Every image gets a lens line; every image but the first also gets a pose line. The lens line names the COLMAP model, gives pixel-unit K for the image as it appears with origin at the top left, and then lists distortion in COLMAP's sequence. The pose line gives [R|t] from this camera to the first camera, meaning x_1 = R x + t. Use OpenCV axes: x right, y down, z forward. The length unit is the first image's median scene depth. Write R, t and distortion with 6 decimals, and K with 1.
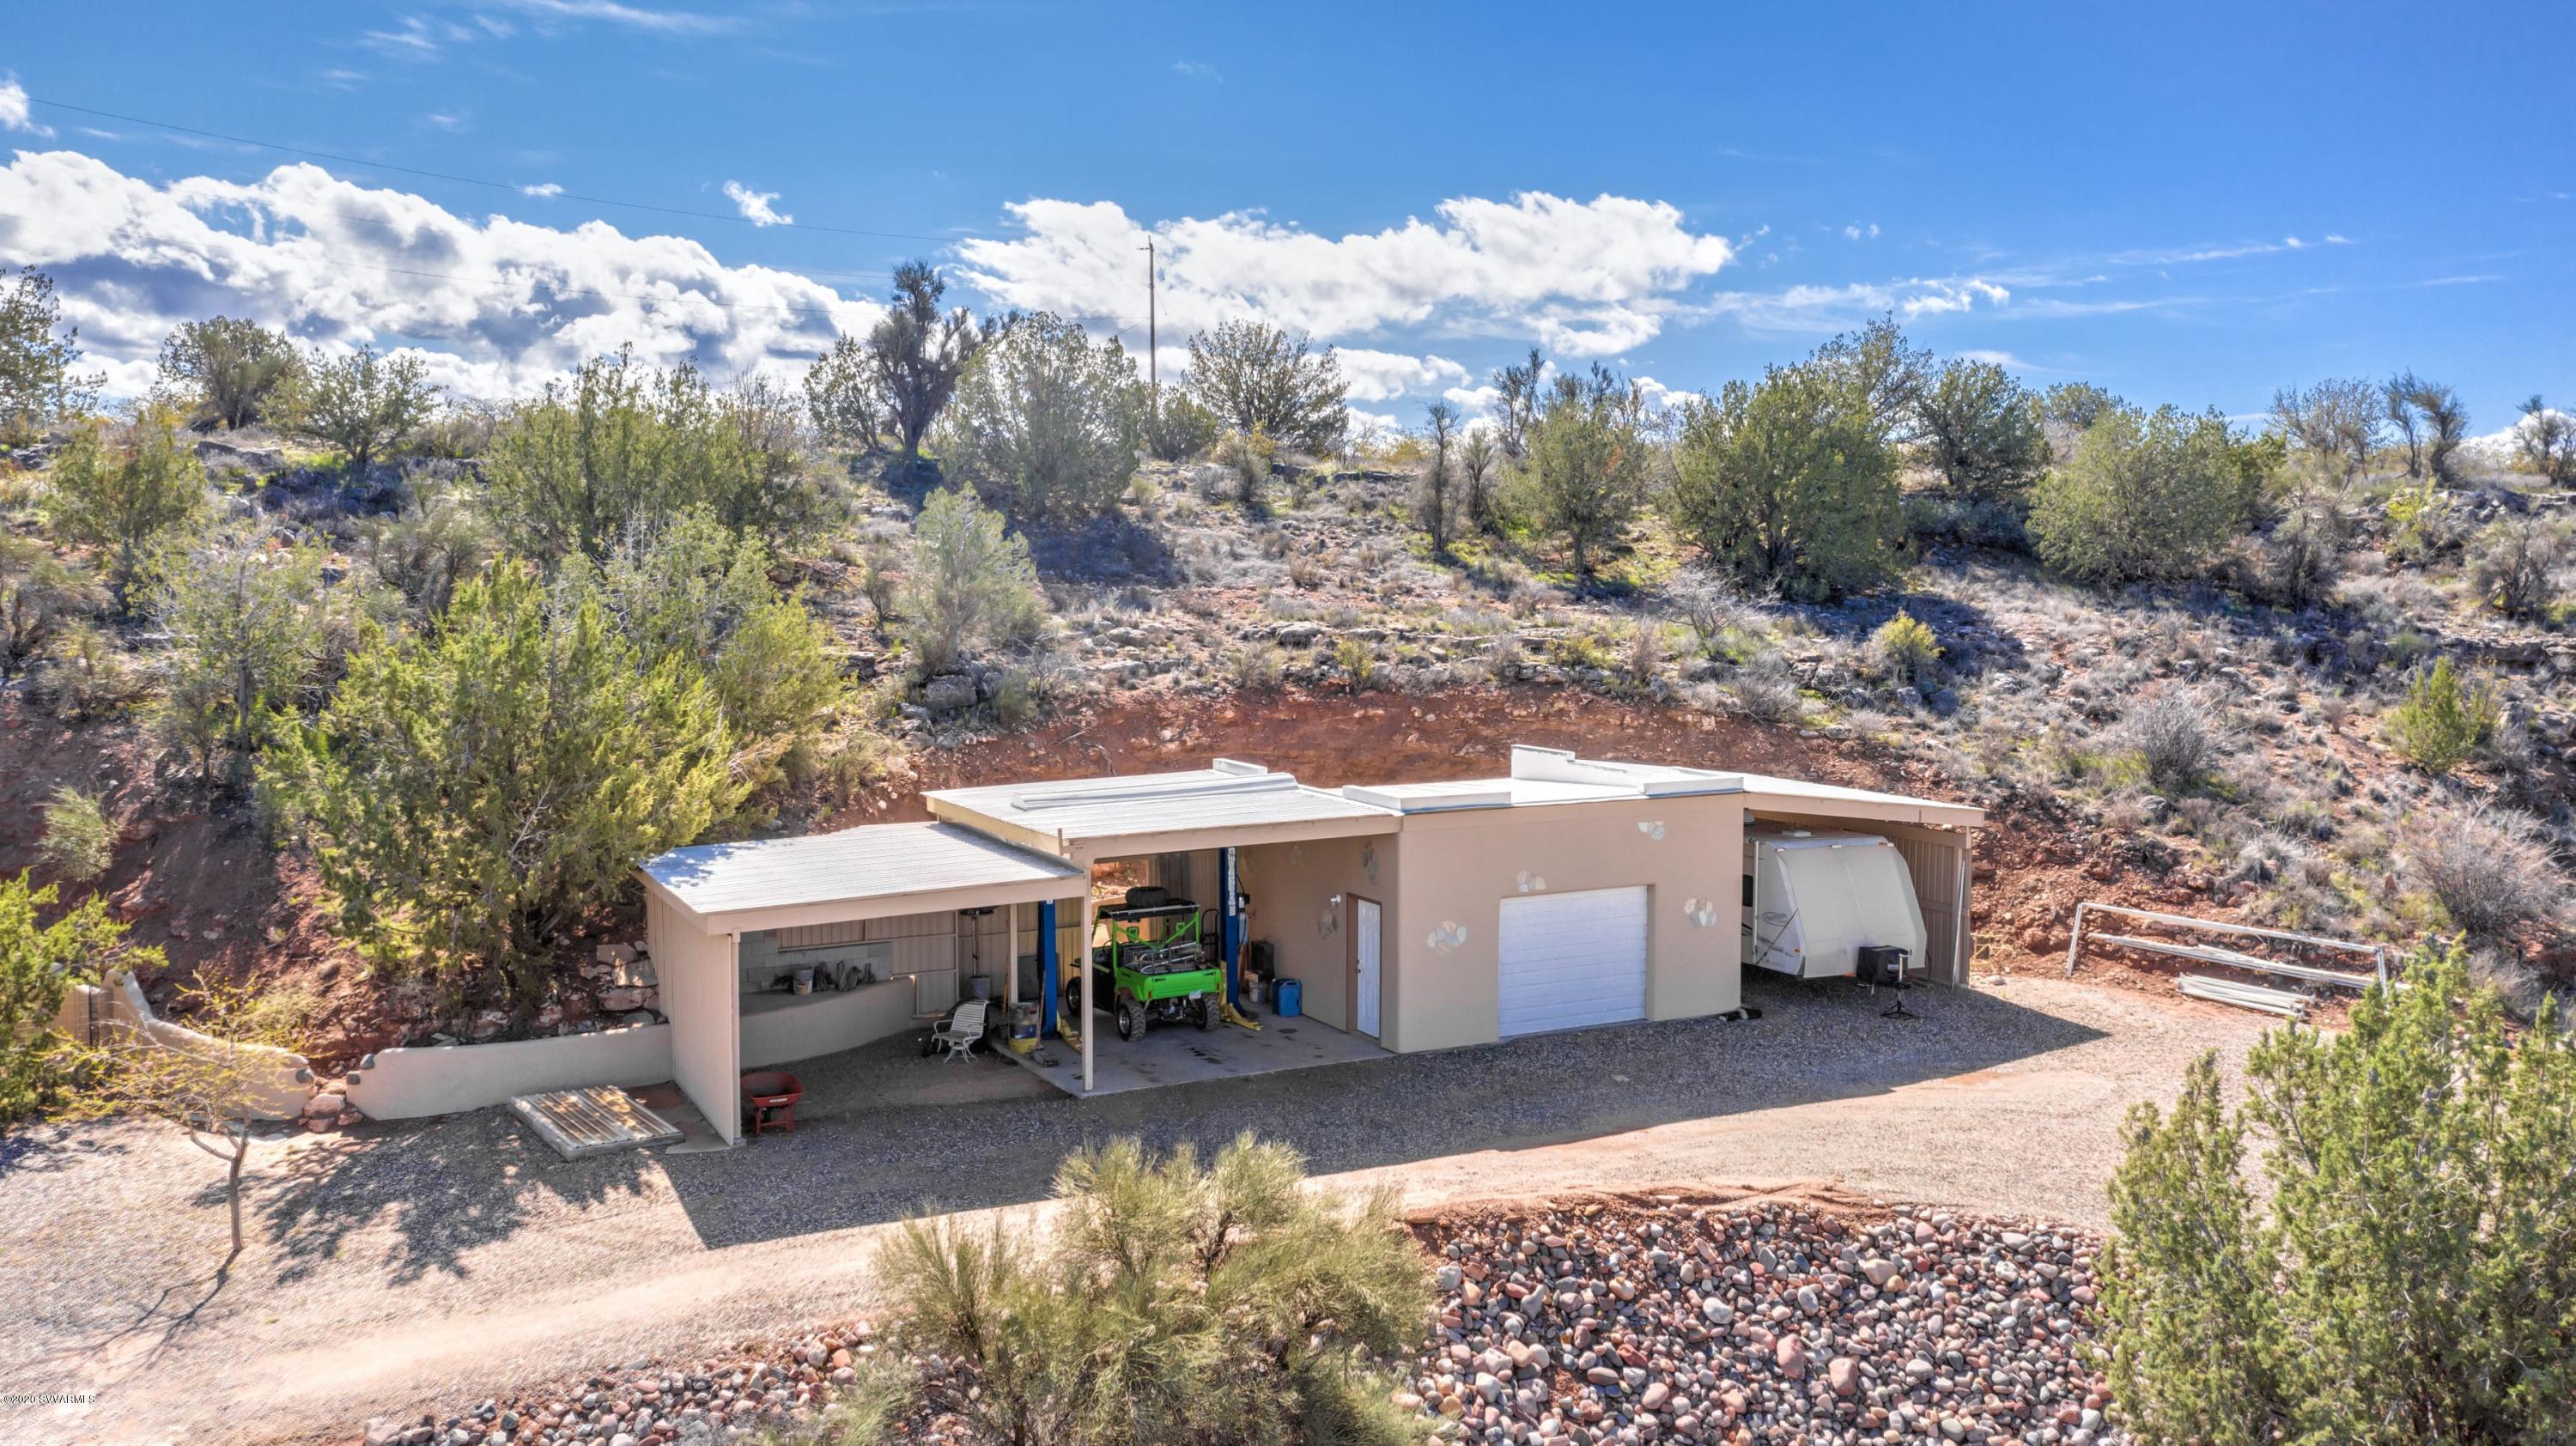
lens RADIAL K [[2067.3, 0, 1267.2], [0, 2067.3, 742.2], [0, 0, 1]] dist [0.015867, 0.010091]
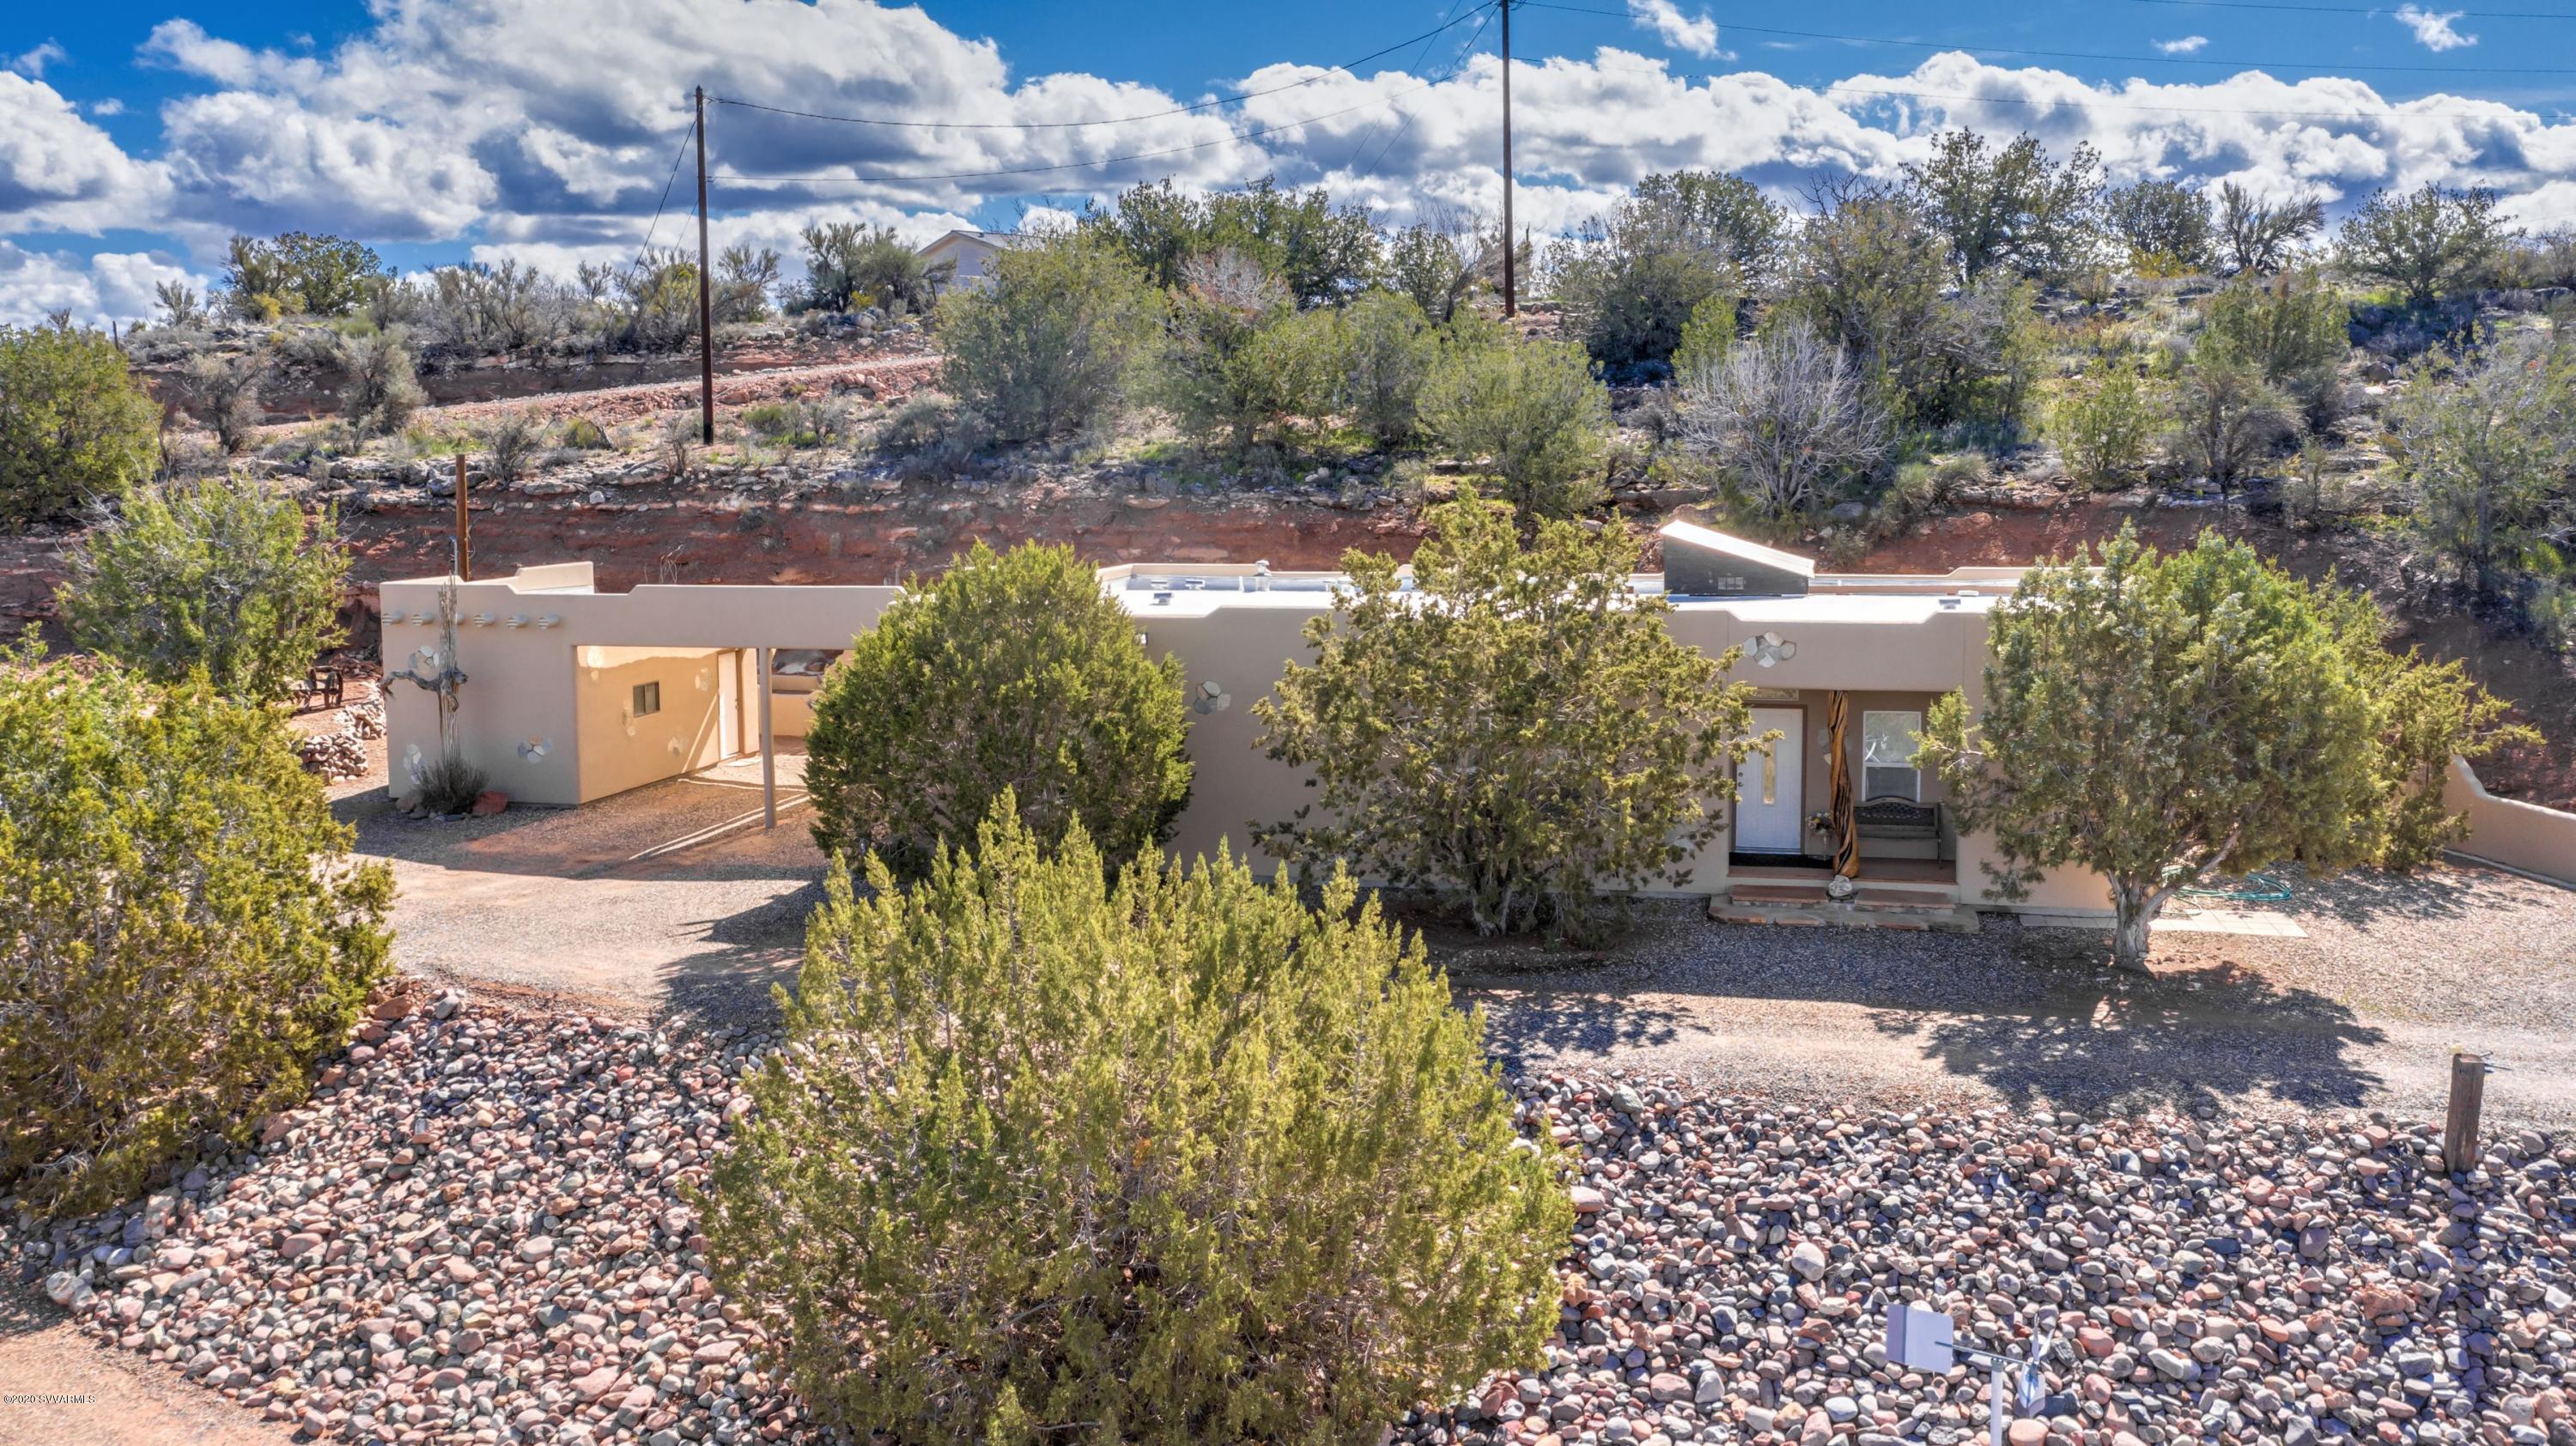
lens RADIAL K [[2067.3, 0, 1262.4], [0, 2067.3, 708.9], [0, 0, 1]] dist [0.015867, 0.010091]
pose [[0.740450, 0.078972, -0.667456, -0.250418], [-0.049840, 0.996790, 0.062648, 0.045226], [0.670261, -0.013121, 0.742009, -0.200455]]
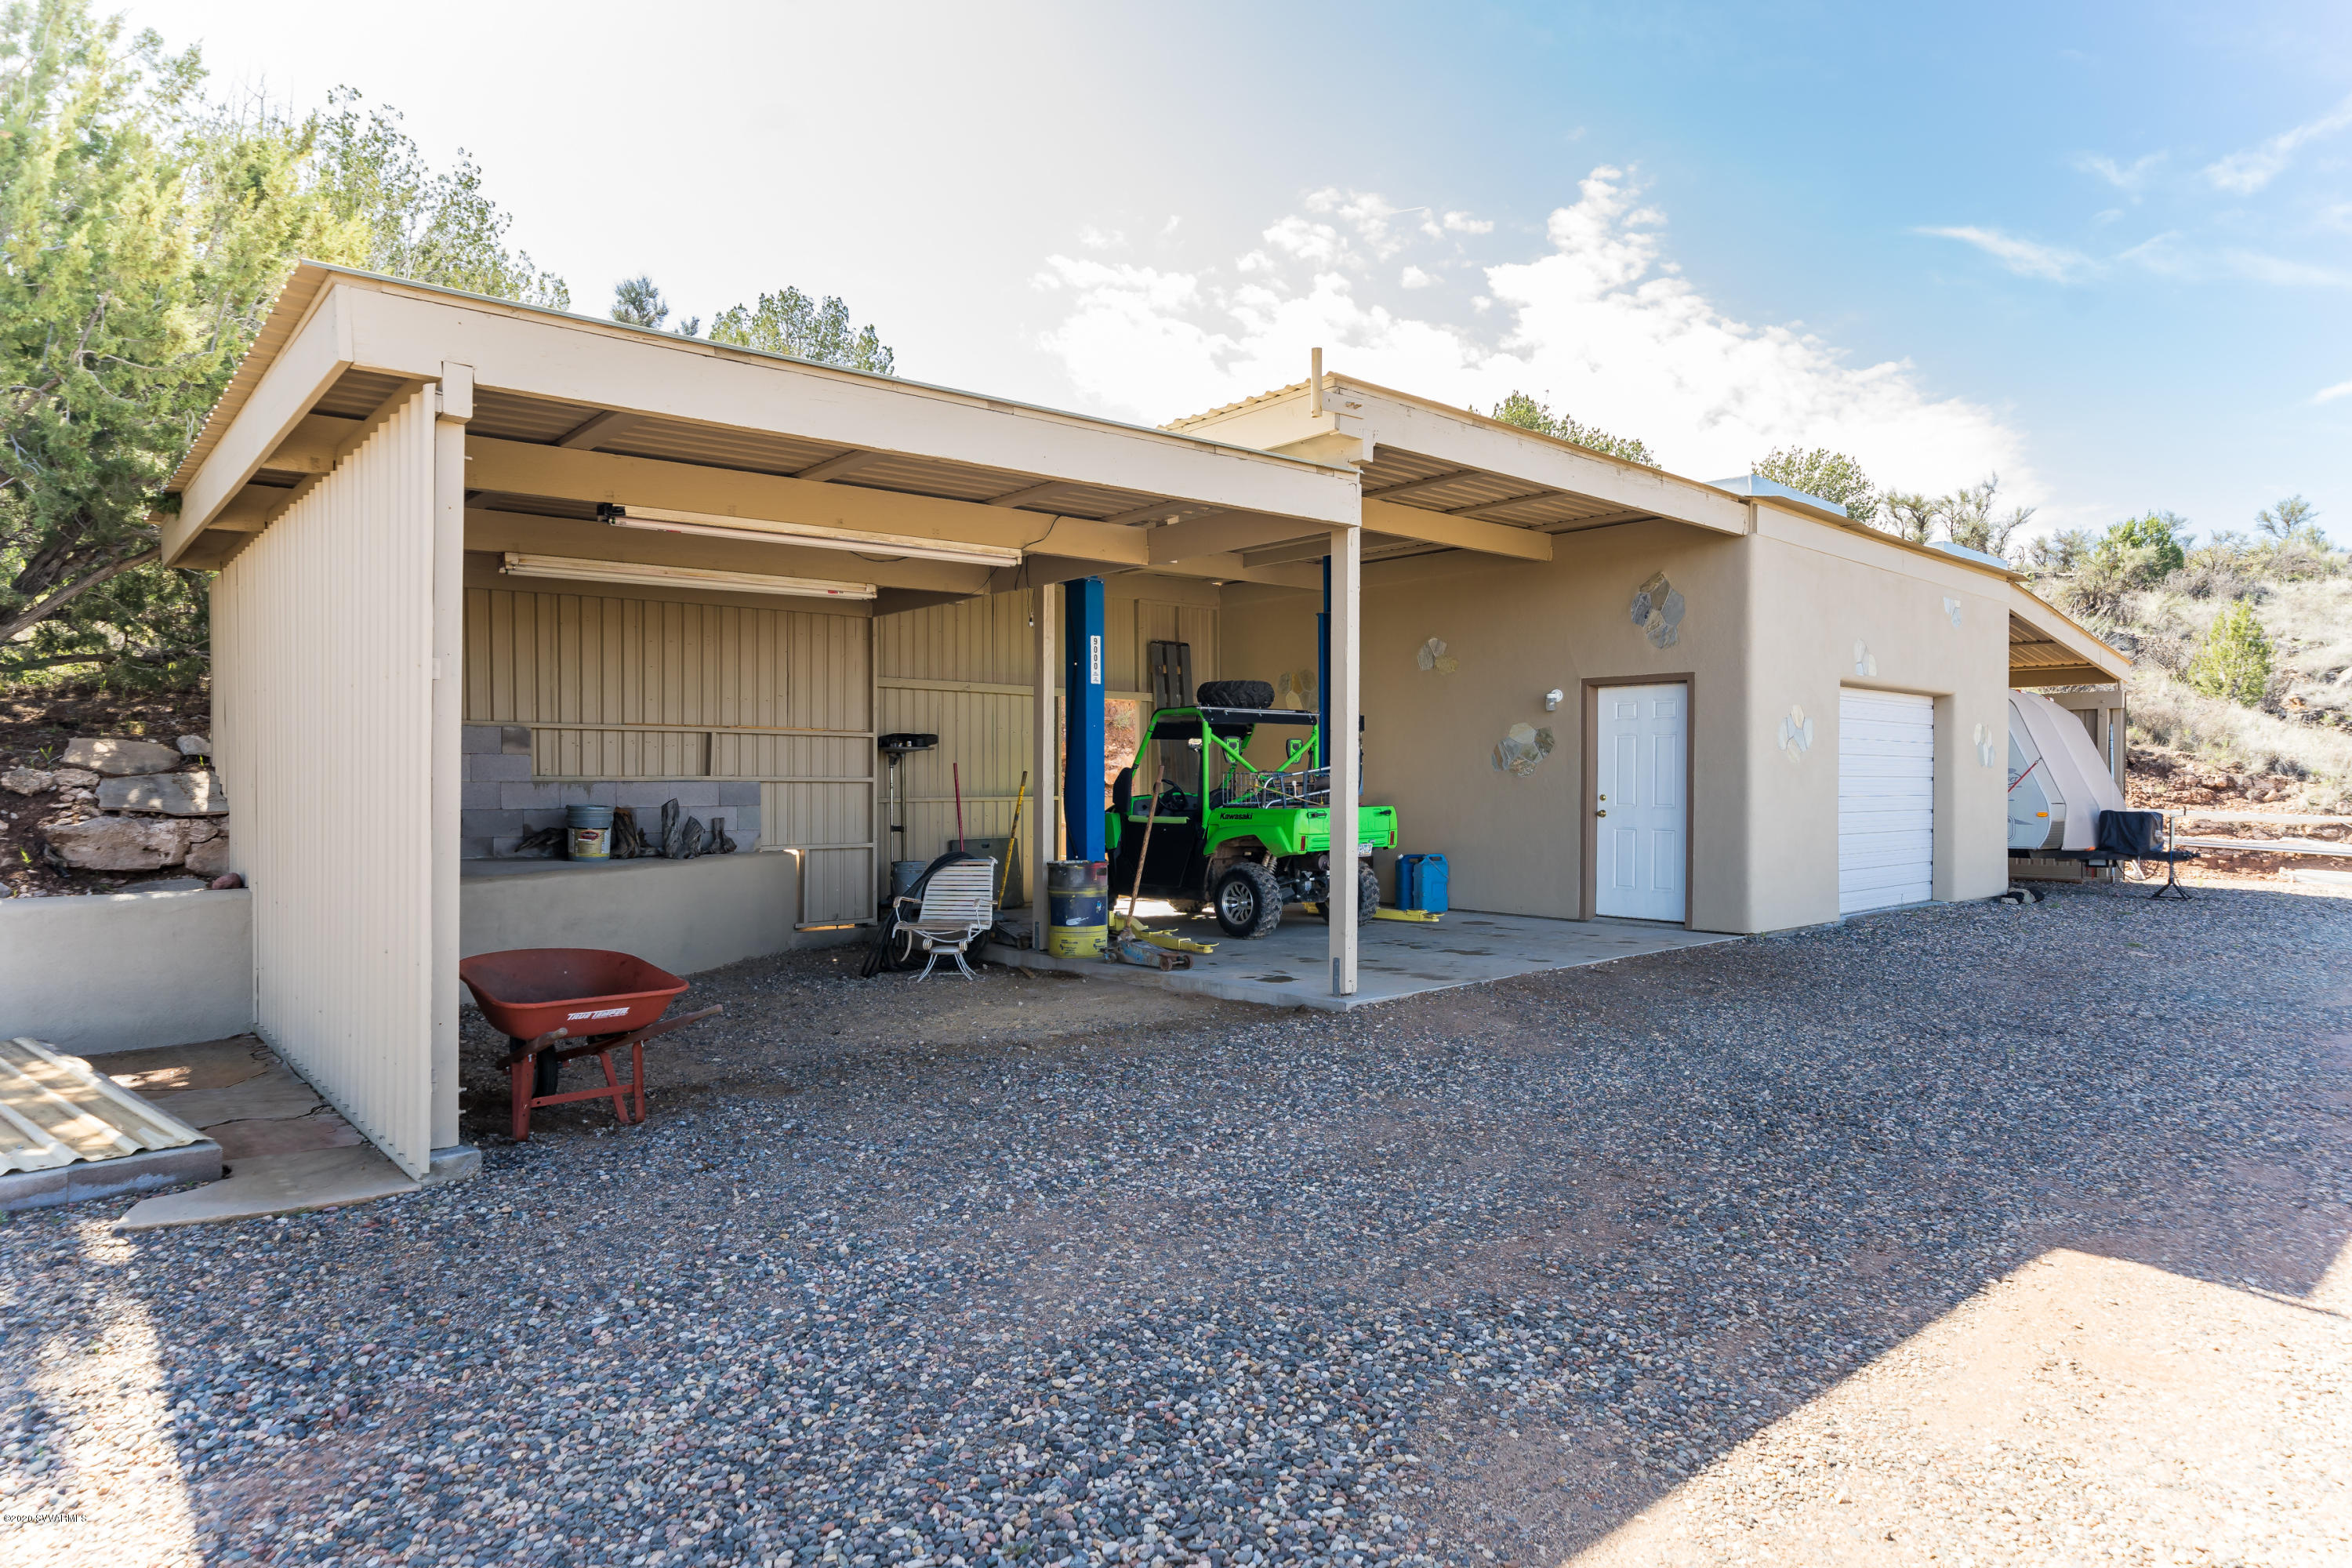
lens RADIAL K [[1325.0, 0, 1158.6], [0, 1325.0, 805.4], [0, 0, 1]] dist [0.005468, 0.001267]
pose [[0.967234, -0.002337, 0.253877, -0.161413], [0.022326, 0.996867, -0.075882, 0.124481], [-0.252904, 0.079064, 0.964255, 0.619324]]
